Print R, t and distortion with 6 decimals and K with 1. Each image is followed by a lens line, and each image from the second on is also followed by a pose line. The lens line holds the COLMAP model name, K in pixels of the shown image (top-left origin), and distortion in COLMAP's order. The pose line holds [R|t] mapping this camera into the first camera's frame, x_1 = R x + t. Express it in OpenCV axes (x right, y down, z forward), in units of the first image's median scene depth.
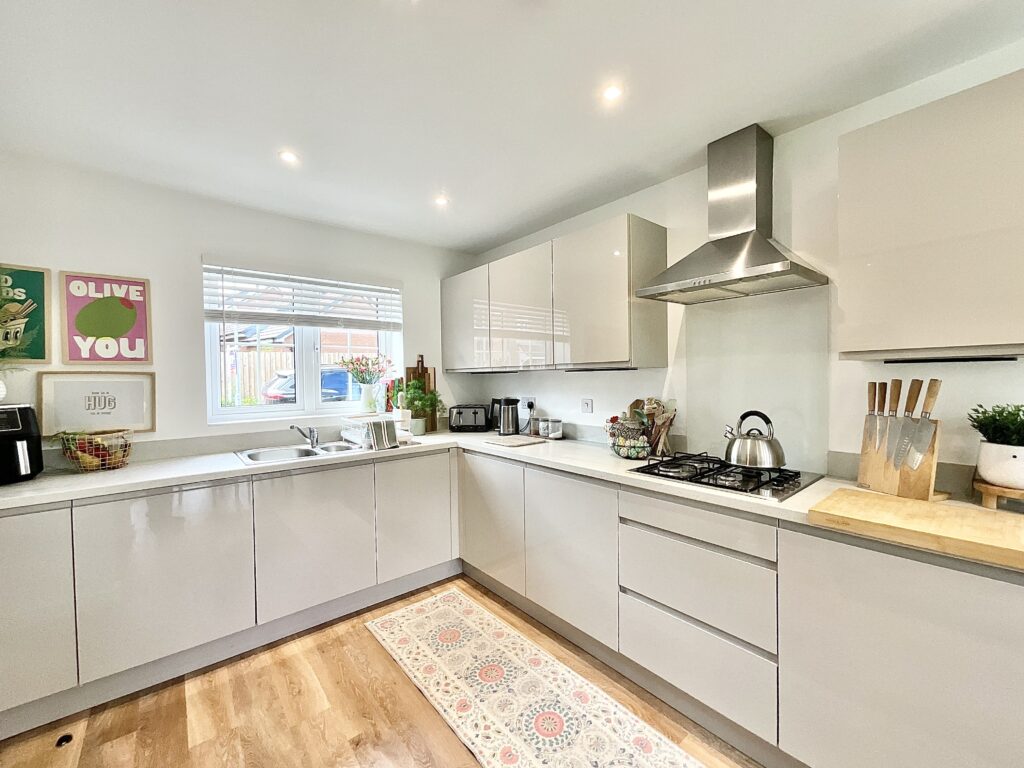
lens RADIAL K [[413.9, 0, 511.6], [0, 413.9, 384.9], [0, 0, 1]] dist [0.003541, -0.002057]
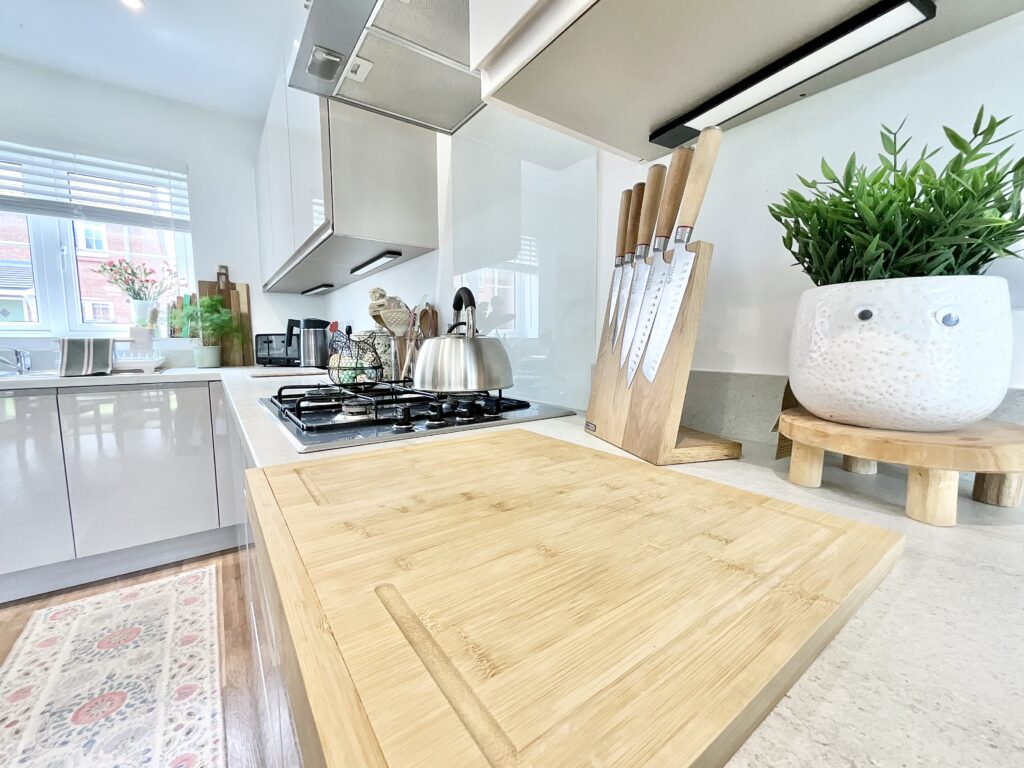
lens RADIAL K [[413.9, 0, 513.2], [0, 413.9, 385.3], [0, 0, 1]] dist [0.003541, -0.002057]
pose [[0.997714, 0.022499, -0.063718, 0.551382], [-0.017208, 0.996451, 0.082400, 0.113230], [0.065345, -0.081115, 0.994560, 0.385398]]
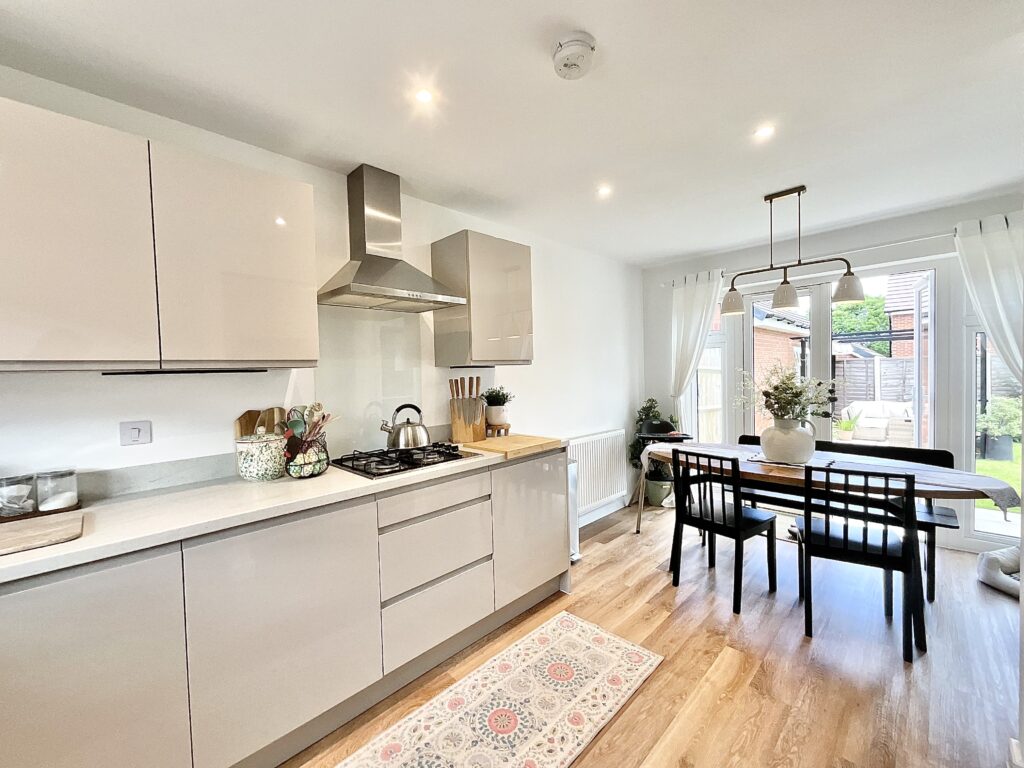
lens RADIAL K [[413.9, 0, 510.8], [0, 413.9, 383.1], [0, 0, 1]] dist [0.003541, -0.002057]
pose [[-0.089082, -0.012178, 0.995950, -0.562923], [0.049356, 0.998643, 0.016626, -0.004937], [-0.994801, 0.050637, -0.088360, 0.640423]]
